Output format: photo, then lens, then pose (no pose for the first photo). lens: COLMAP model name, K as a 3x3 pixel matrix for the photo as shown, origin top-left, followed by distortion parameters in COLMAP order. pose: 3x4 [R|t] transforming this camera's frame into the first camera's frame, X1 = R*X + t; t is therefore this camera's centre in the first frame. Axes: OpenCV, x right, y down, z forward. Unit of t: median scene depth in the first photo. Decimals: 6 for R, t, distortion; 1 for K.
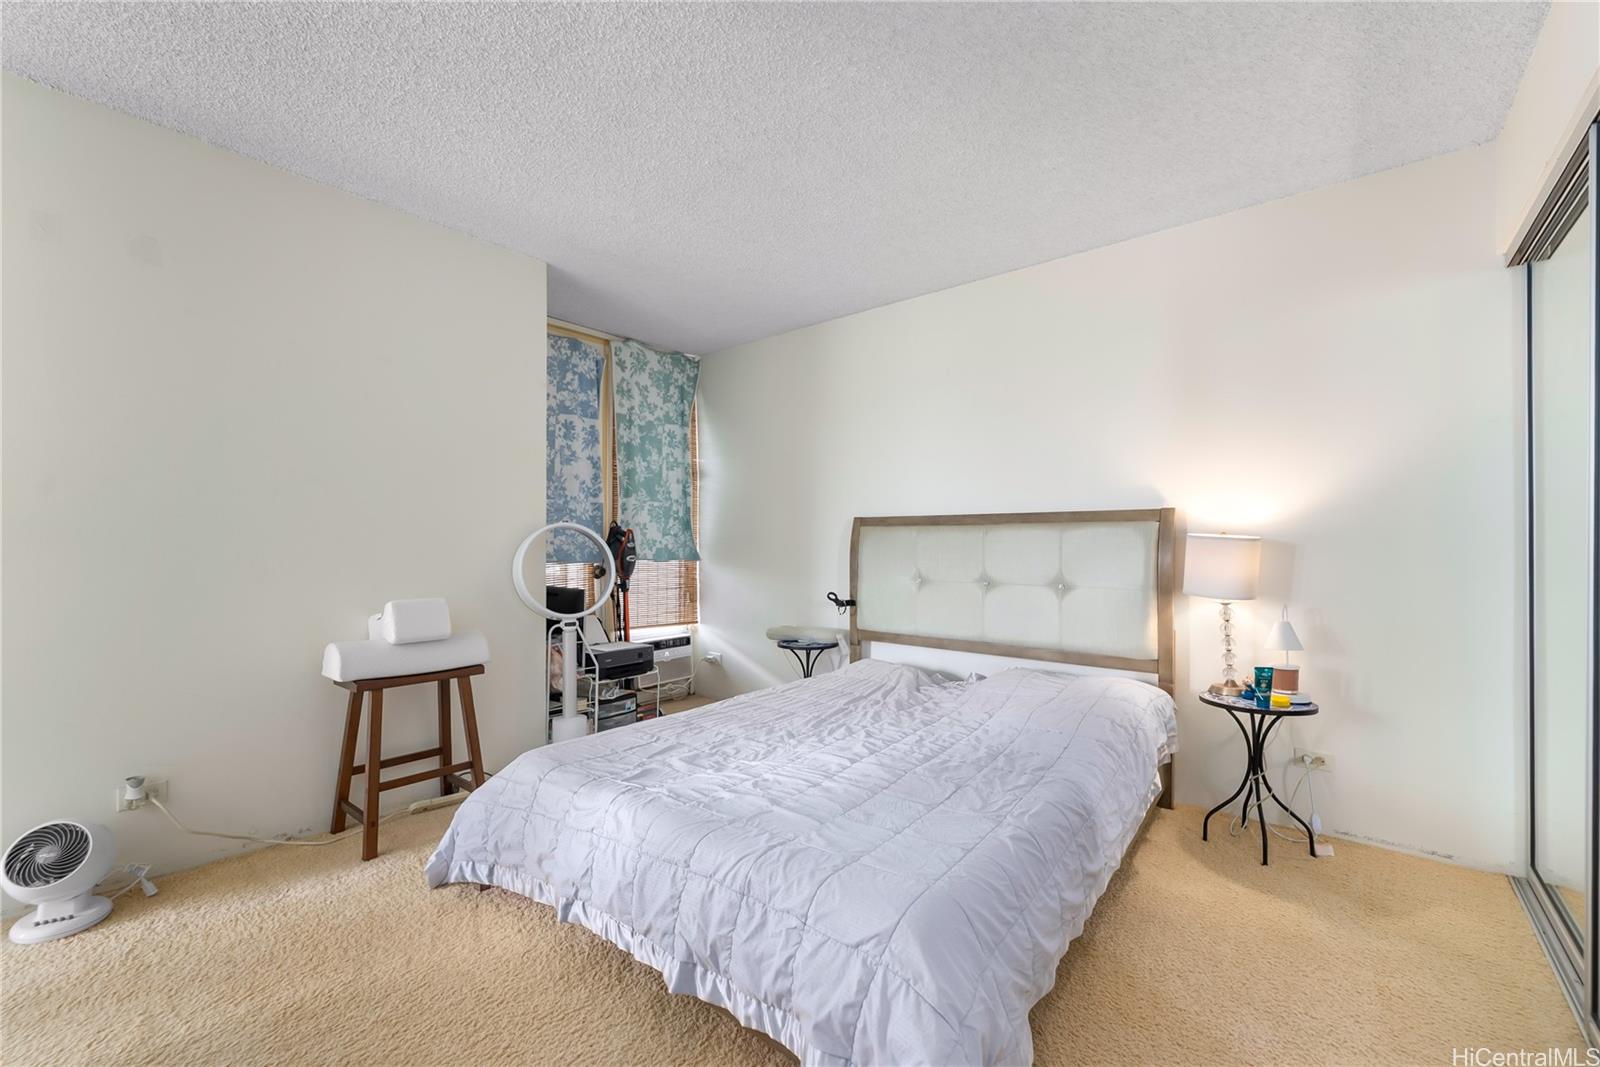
lens RADIAL K [[651.0, 0, 838.1], [0, 651.0, 537.7], [0, 0, 1]] dist [-0.001432, -0.000229]
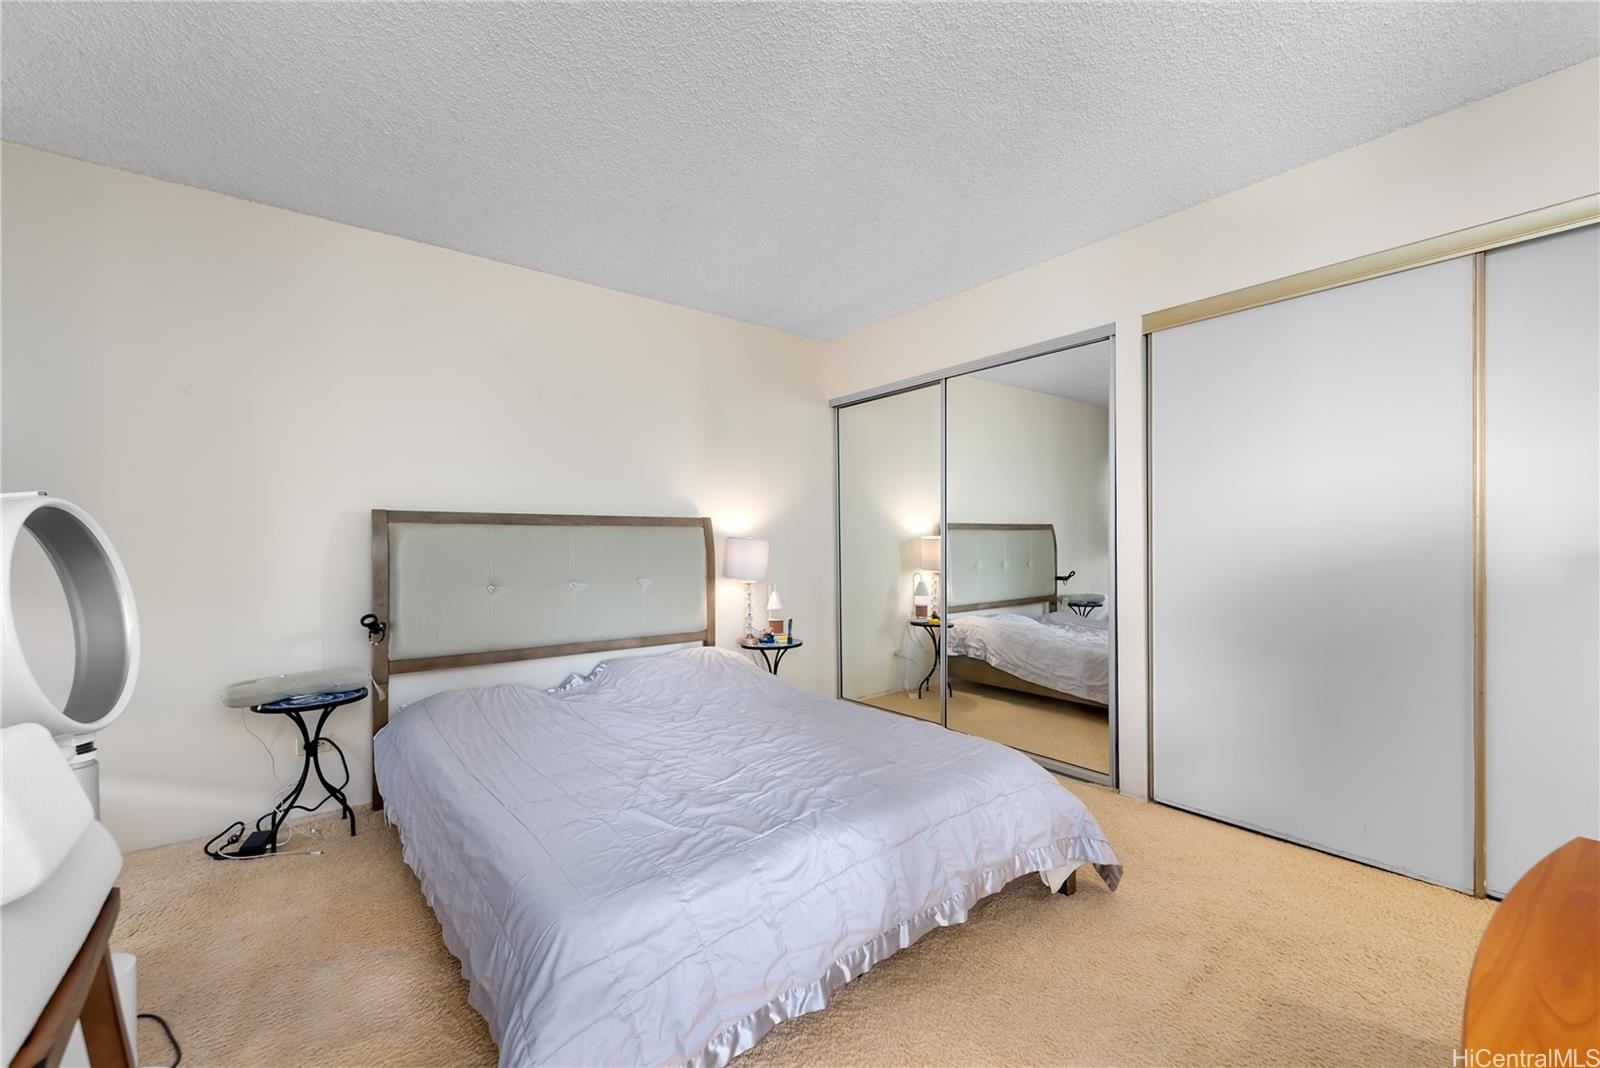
lens RADIAL K [[653.4, 0, 759.3], [0, 653.4, 548.4], [0, 0, 1]] dist [-0.000186, 0.000009]
pose [[0.251278, -0.013894, 0.967815, -0.787132], [-0.006382, 0.999851, 0.016011, -0.003466], [-0.967894, -0.010200, 0.251152, 0.550844]]
